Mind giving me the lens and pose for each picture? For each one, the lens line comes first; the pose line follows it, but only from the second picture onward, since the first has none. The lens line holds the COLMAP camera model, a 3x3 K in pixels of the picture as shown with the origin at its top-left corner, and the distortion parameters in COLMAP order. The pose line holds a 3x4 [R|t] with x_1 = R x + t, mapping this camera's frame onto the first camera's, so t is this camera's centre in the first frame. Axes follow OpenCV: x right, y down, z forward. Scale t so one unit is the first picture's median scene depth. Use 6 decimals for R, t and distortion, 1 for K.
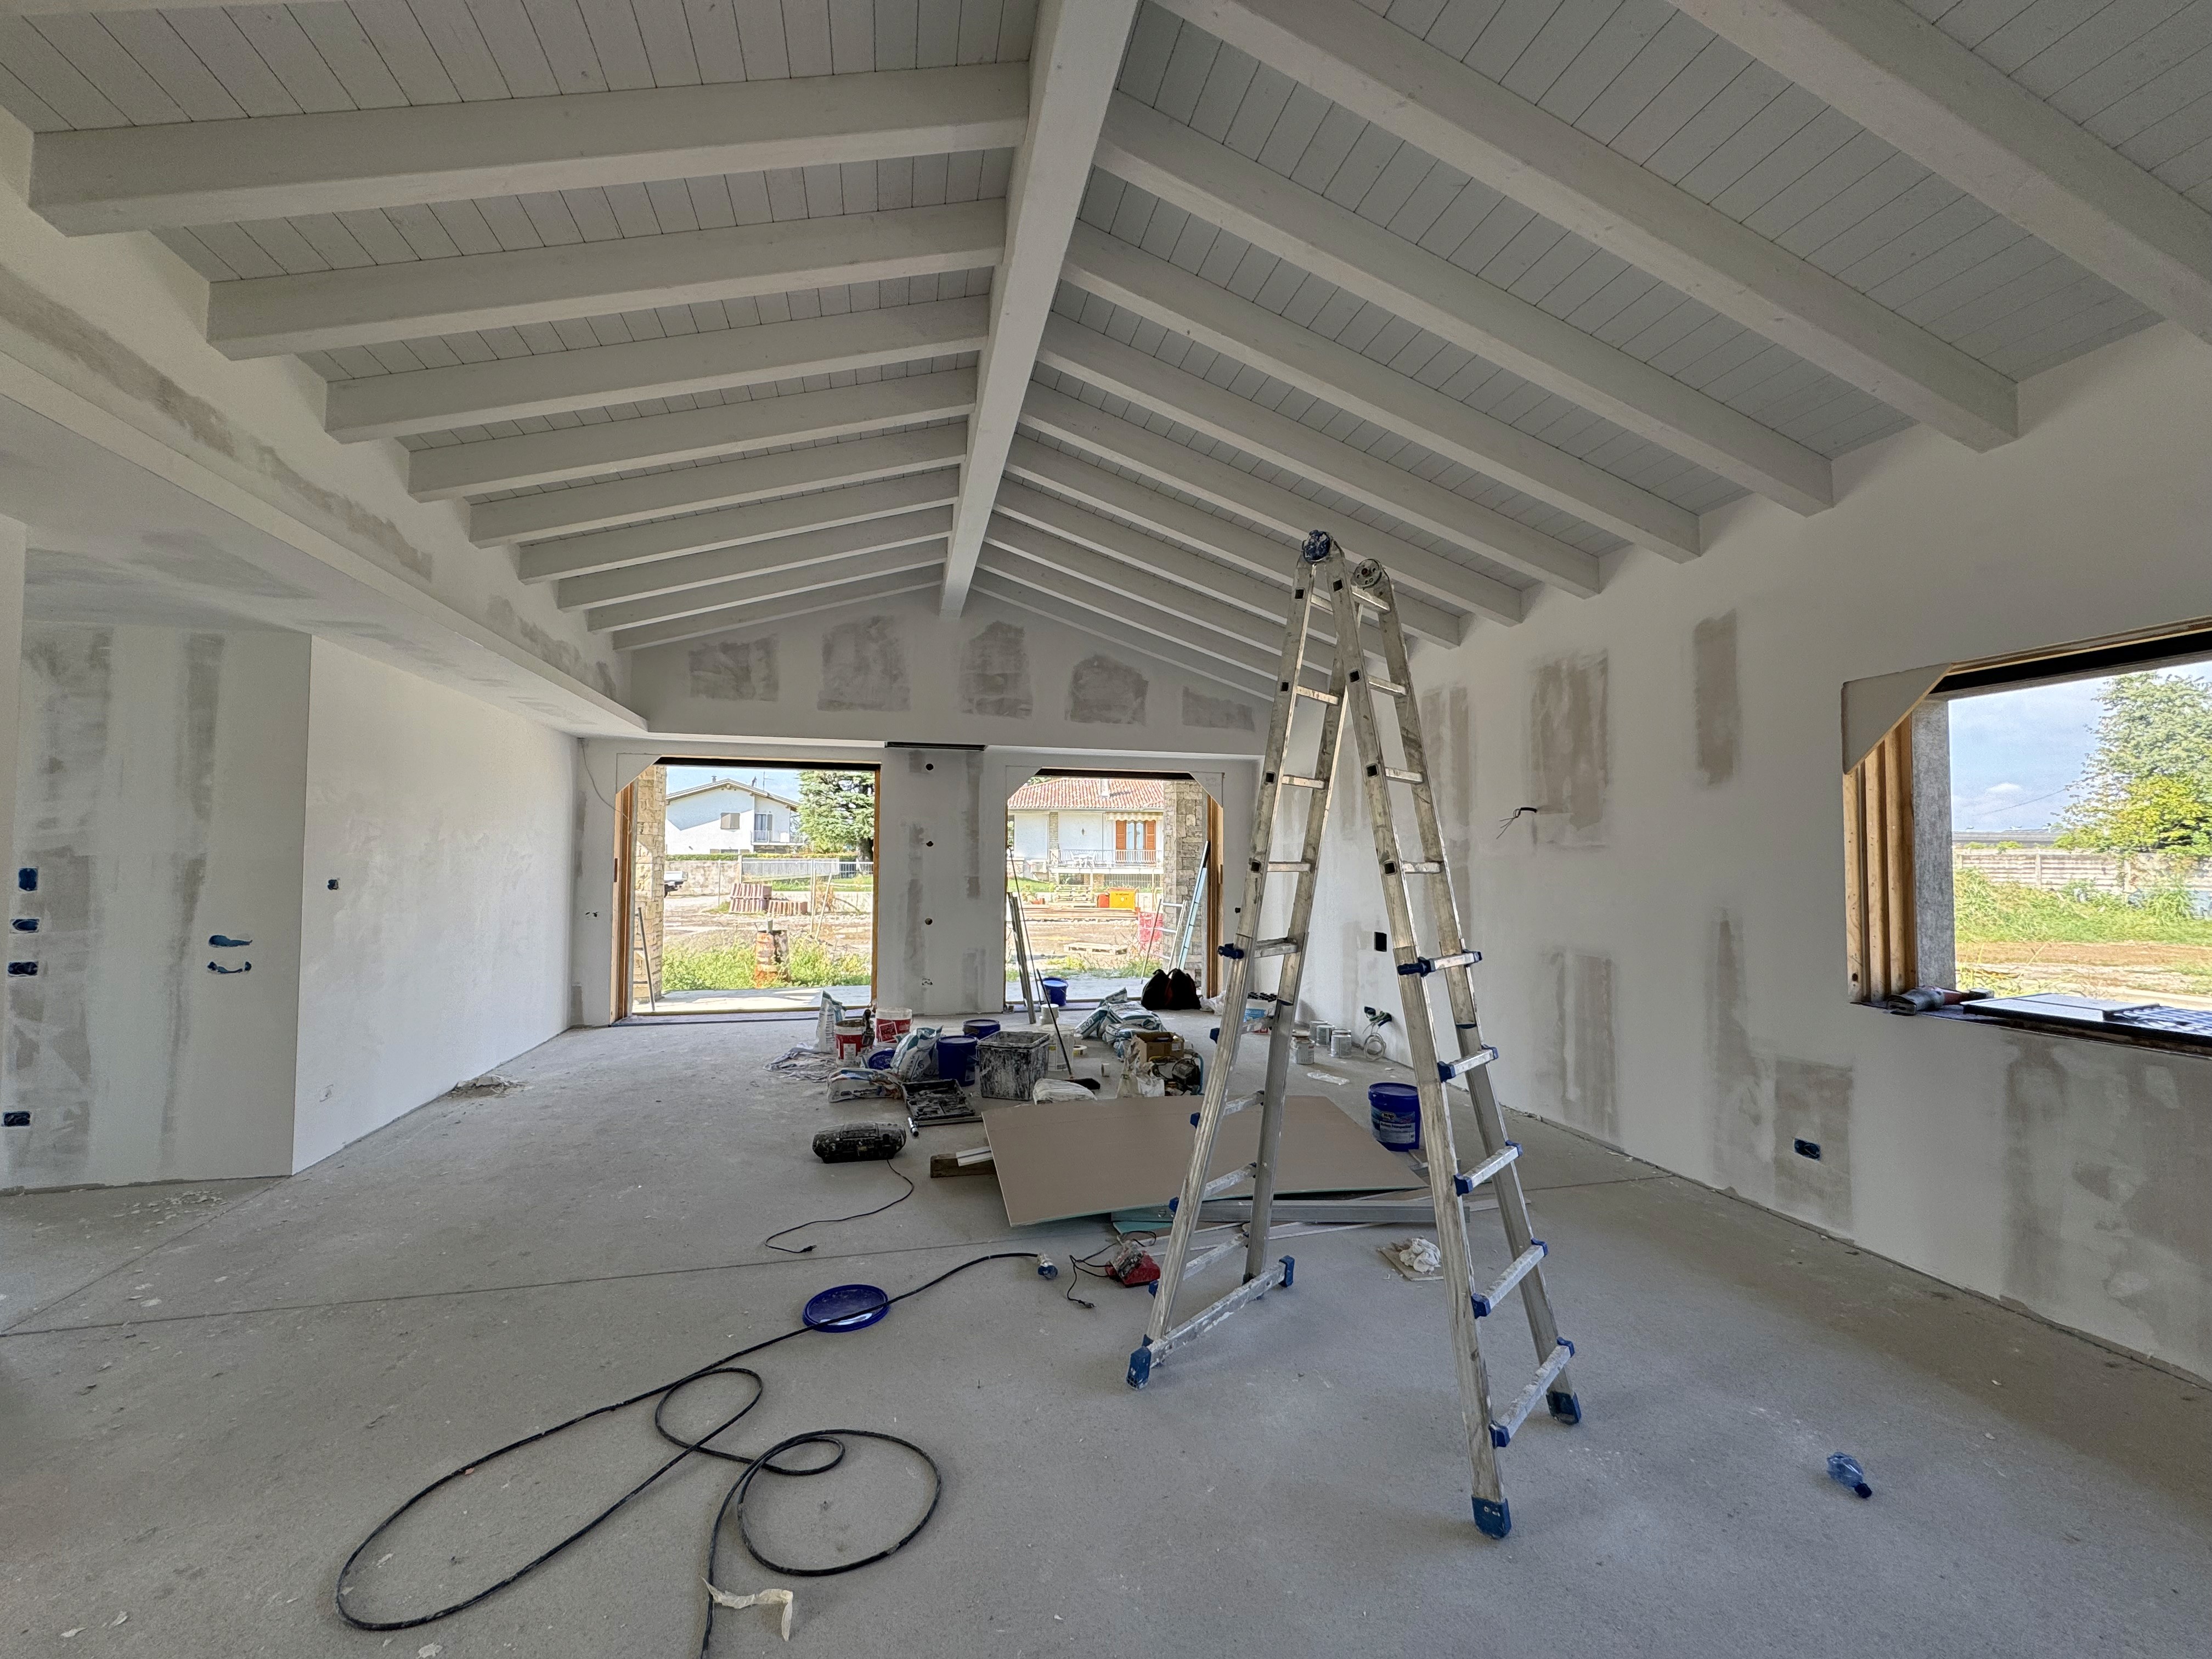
lens RADIAL K [[880.5, 0, 1108.5], [0, 880.5, 829.8], [0, 0, 1]] dist [-0.003868, 0.000394]
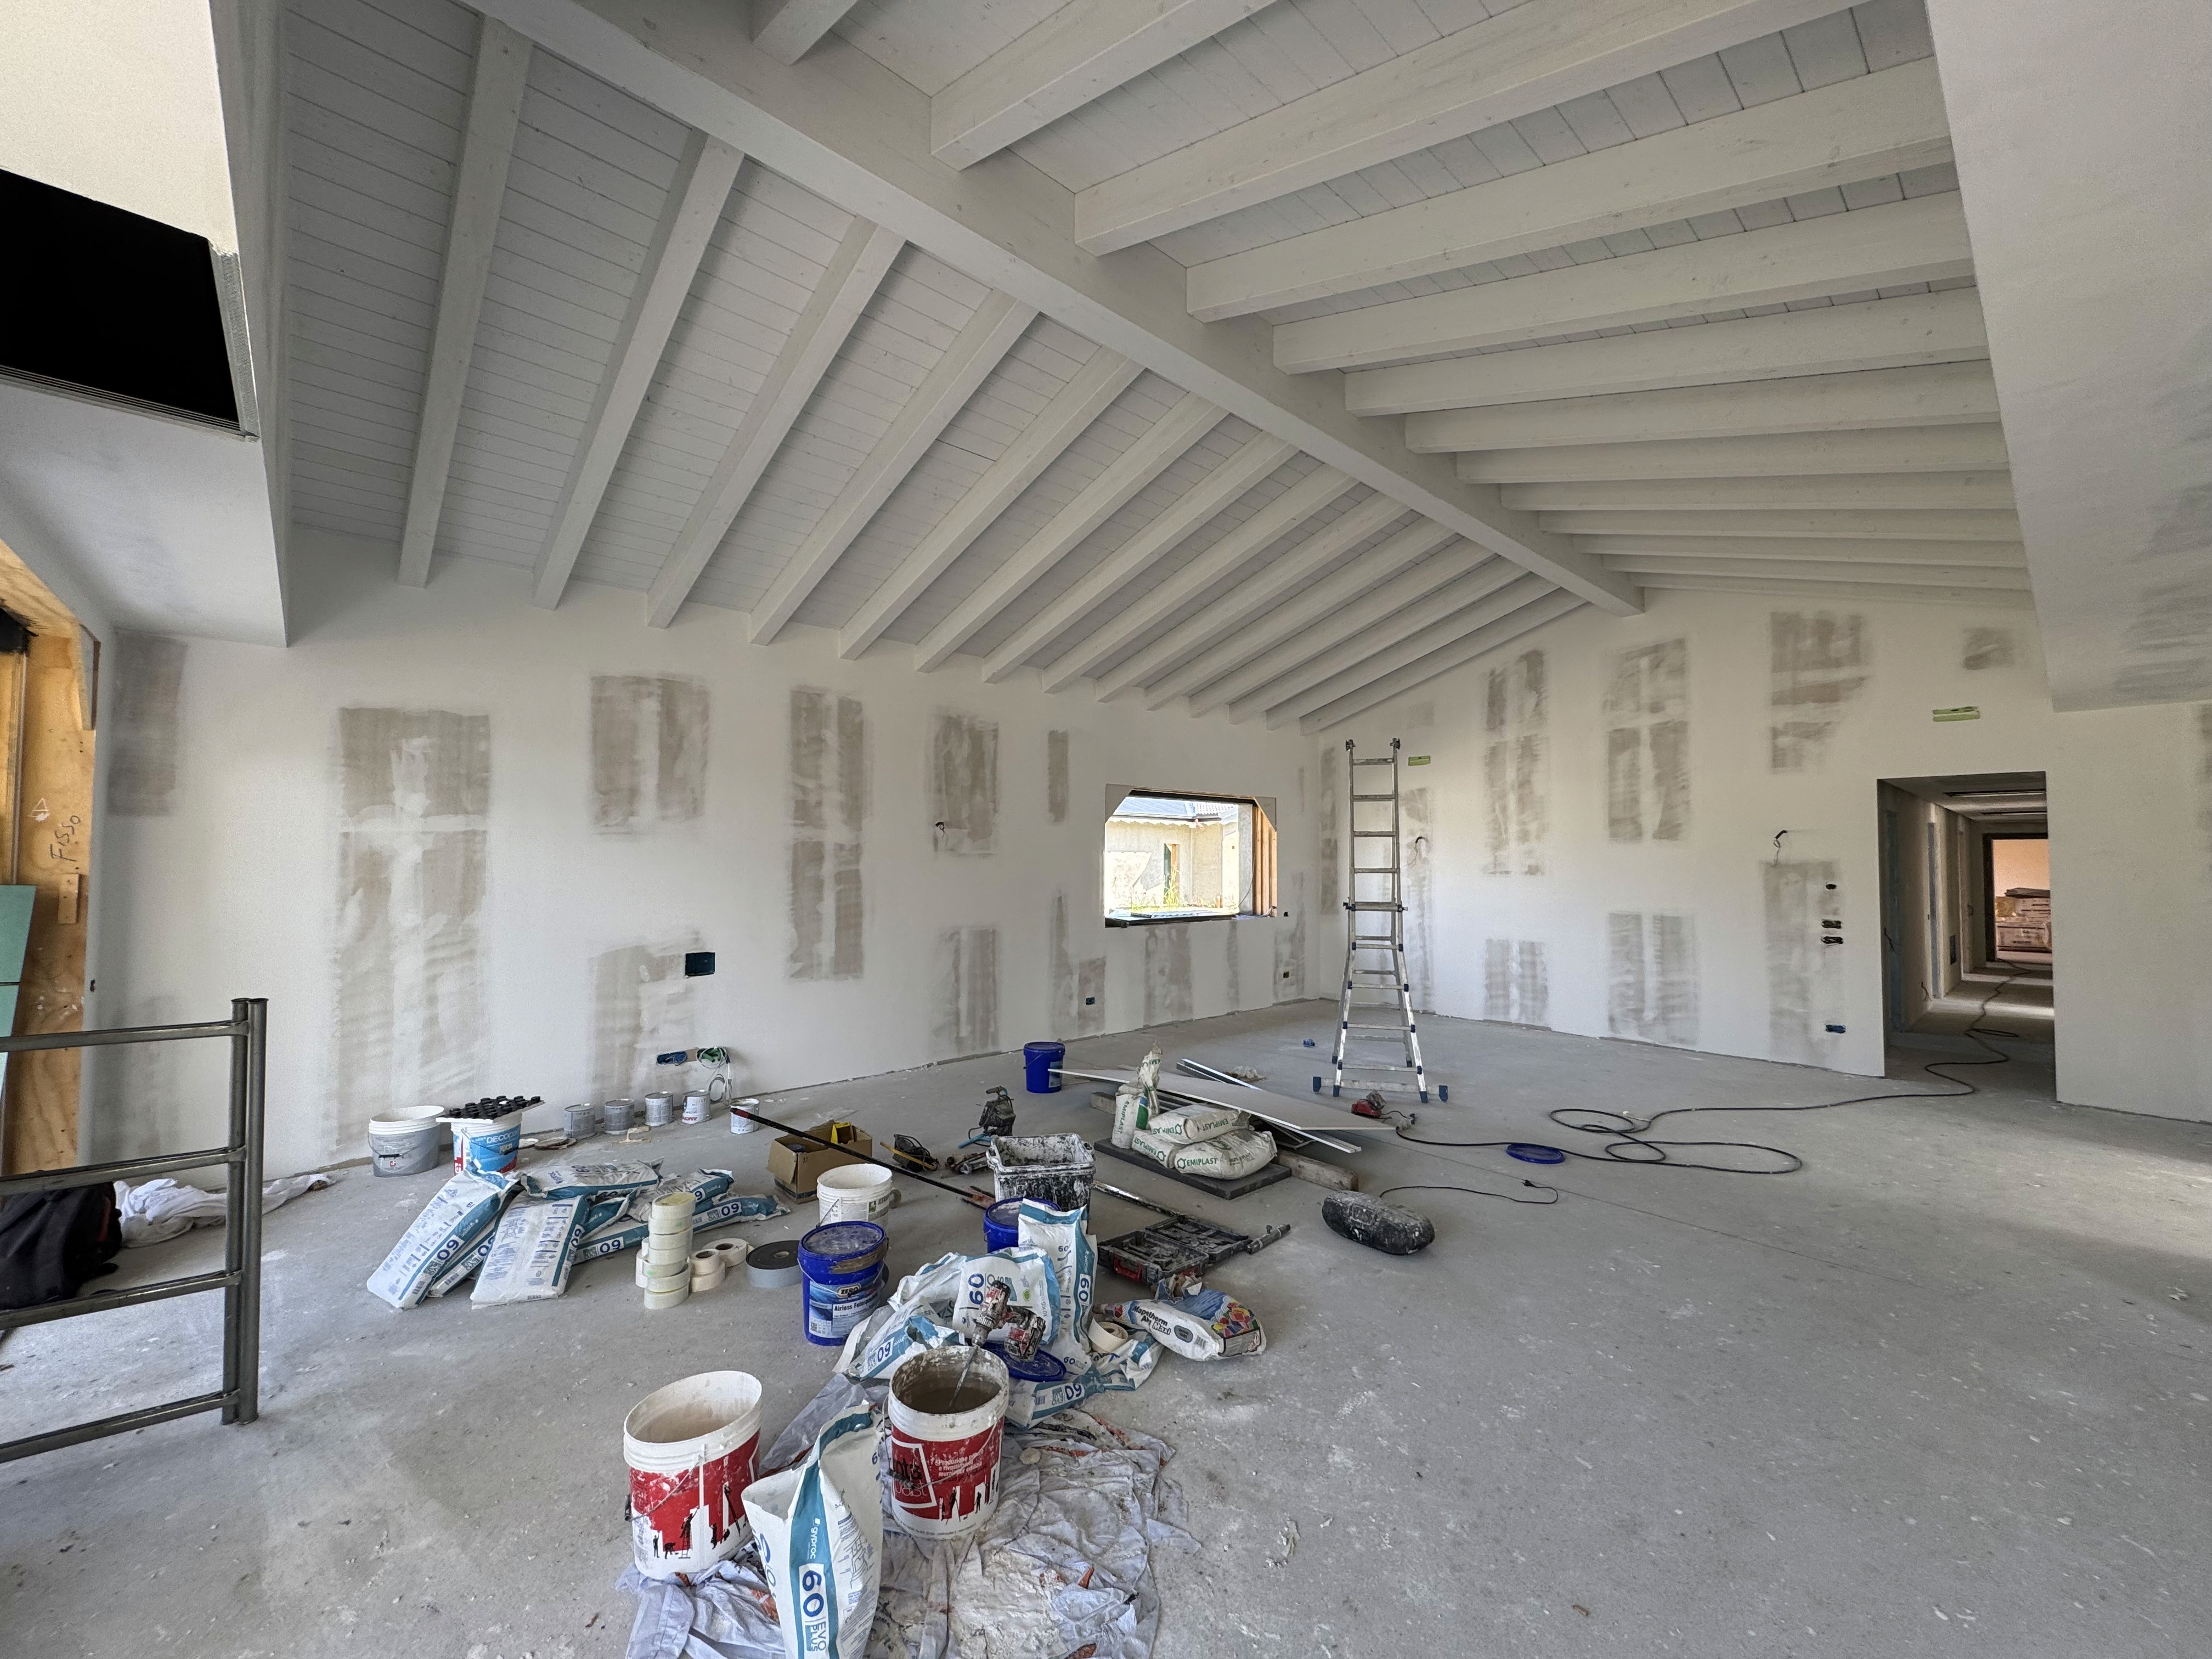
lens RADIAL K [[880.5, 0, 1105.4], [0, 880.5, 831.5], [0, 0, 1]] dist [-0.003868, 0.000394]
pose [[-0.467713, 0.021907, 0.883609, -0.813407], [-0.038870, 0.998216, -0.045323, 0.038967], [-0.883025, -0.055544, -0.466027, 1.472053]]
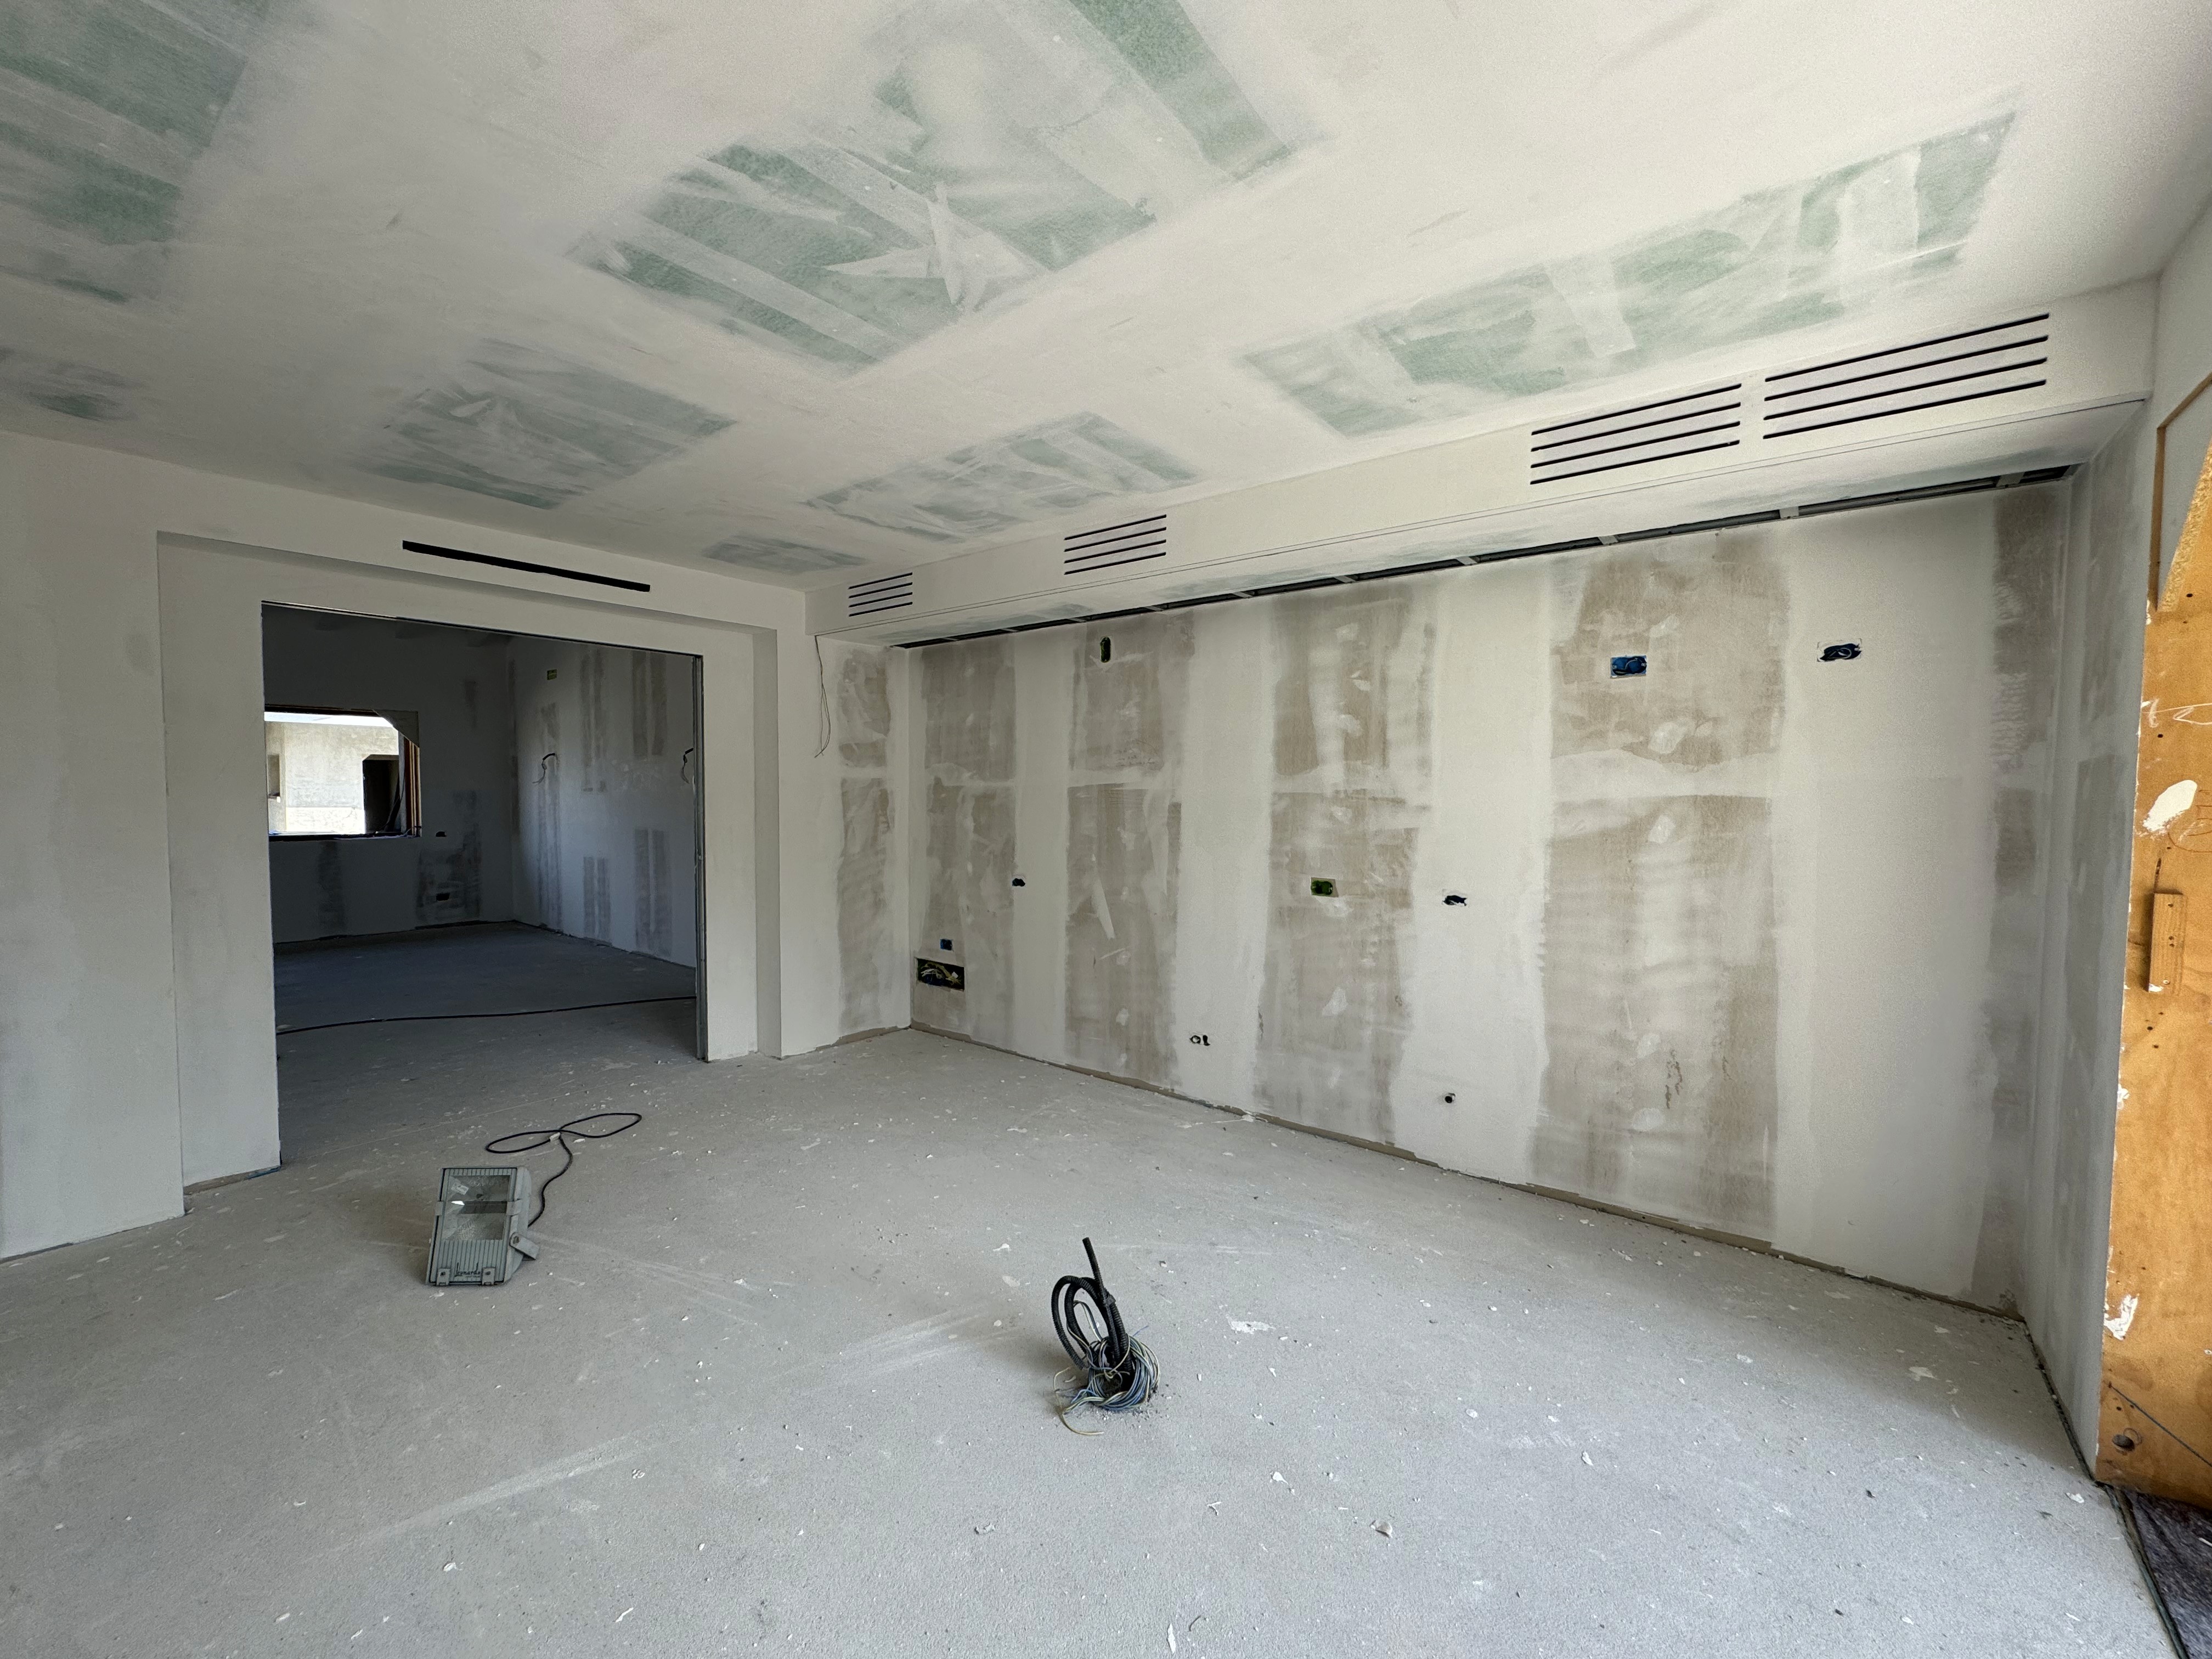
lens RADIAL K [[880.5, 0, 1107.1], [0, 880.5, 829.0], [0, 0, 1]] dist [-0.003868, 0.000394]
pose [[-0.616824, -0.045414, 0.785790, -1.627148], [-0.038254, 0.998884, 0.027702, 0.000079], [-0.786171, -0.012973, -0.617873, 0.231272]]
